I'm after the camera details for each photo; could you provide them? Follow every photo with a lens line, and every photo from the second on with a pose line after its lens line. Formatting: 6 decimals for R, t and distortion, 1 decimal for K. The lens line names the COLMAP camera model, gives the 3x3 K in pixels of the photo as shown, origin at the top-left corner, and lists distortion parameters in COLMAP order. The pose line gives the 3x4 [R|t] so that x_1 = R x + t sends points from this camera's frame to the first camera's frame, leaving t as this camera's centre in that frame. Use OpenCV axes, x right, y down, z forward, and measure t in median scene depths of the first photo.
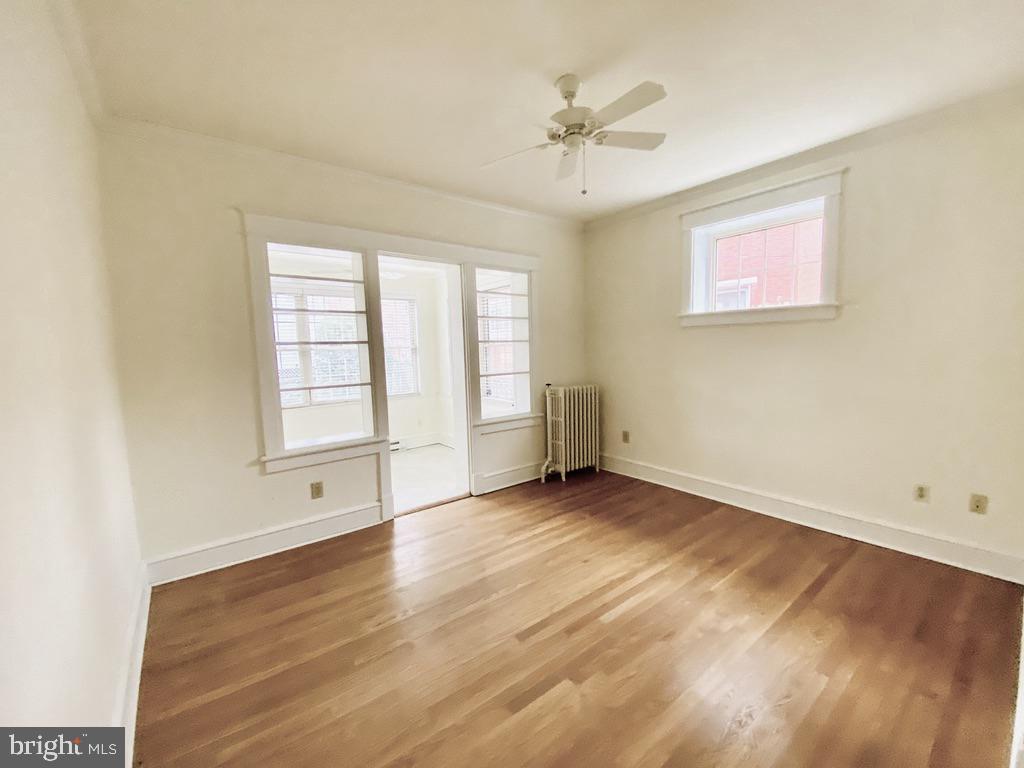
lens RADIAL K [[415.1, 0, 511.7], [0, 415.1, 390.4], [0, 0, 1]] dist [0.061071, -0.044829]
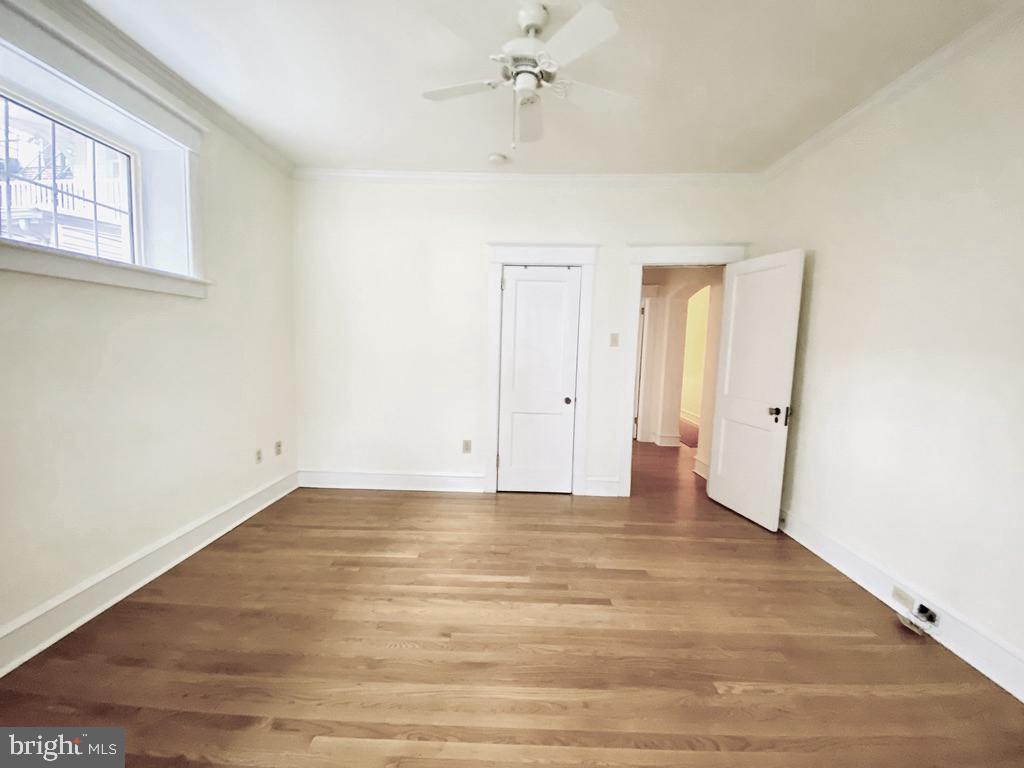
lens RADIAL K [[414.2, 0, 511.1], [0, 414.2, 387.7], [0, 0, 1]] dist [0.055312, -0.038174]
pose [[-0.773140, -0.058368, 0.631544, -0.284635], [0.063088, 0.983740, 0.168151, -0.089922], [-0.631090, 0.169847, -0.756887, 1.237112]]
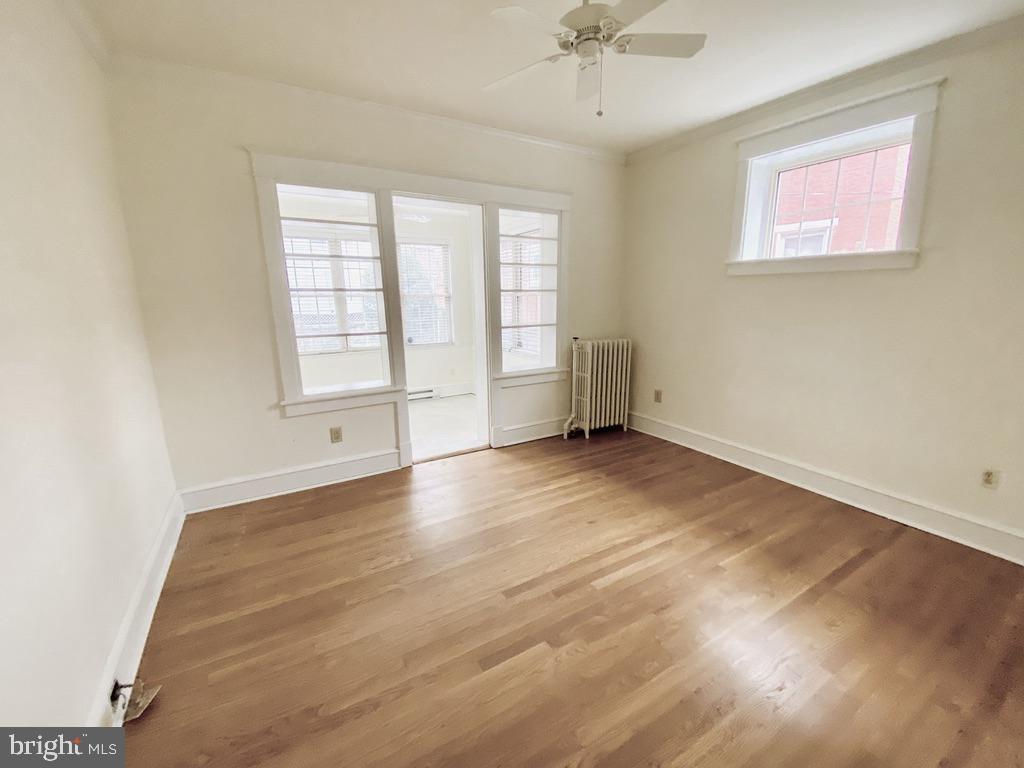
lens RADIAL K [[414.2, 0, 511.1], [0, 414.2, 387.7], [0, 0, 1]] dist [0.055312, -0.038174]
pose [[0.991631, 0.041798, -0.122151, 0.086564], [-0.027448, 0.992766, 0.116884, -0.010861], [0.126153, -0.112553, 0.985605, 0.052128]]
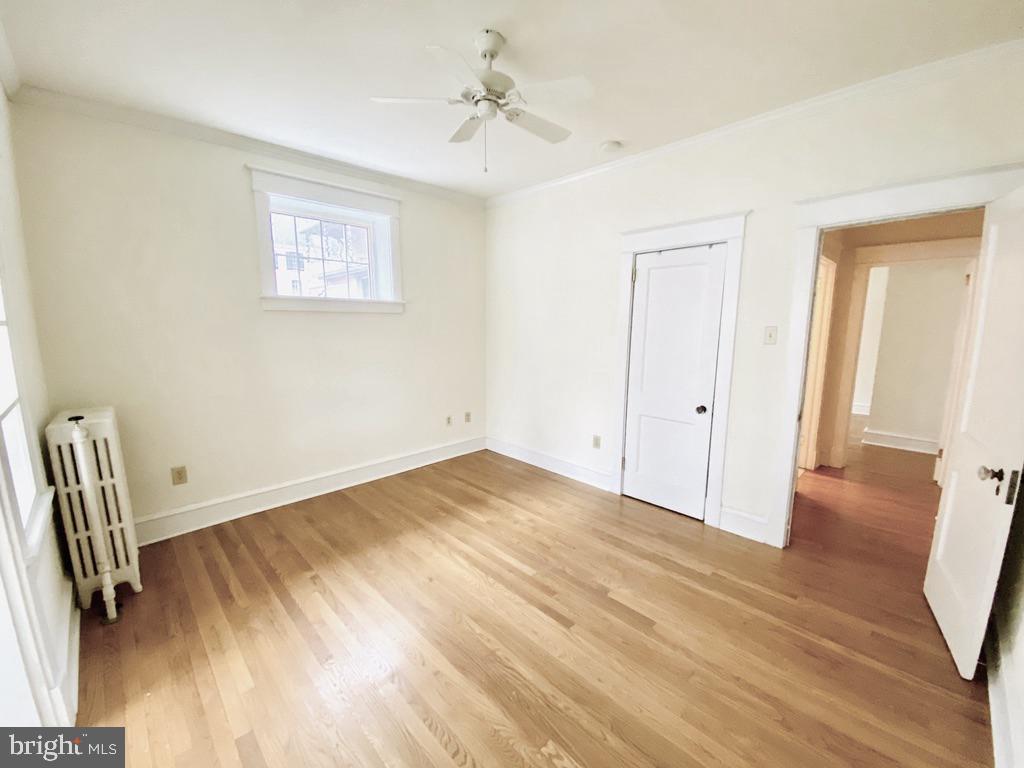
lens RADIAL K [[414.2, 0, 511.1], [0, 414.2, 387.7], [0, 0, 1]] dist [0.055312, -0.038174]
pose [[-0.103239, -0.133454, 0.985663, -0.584431], [0.109968, 0.983352, 0.144659, -0.086114], [-0.988559, 0.123326, -0.086845, 0.768636]]
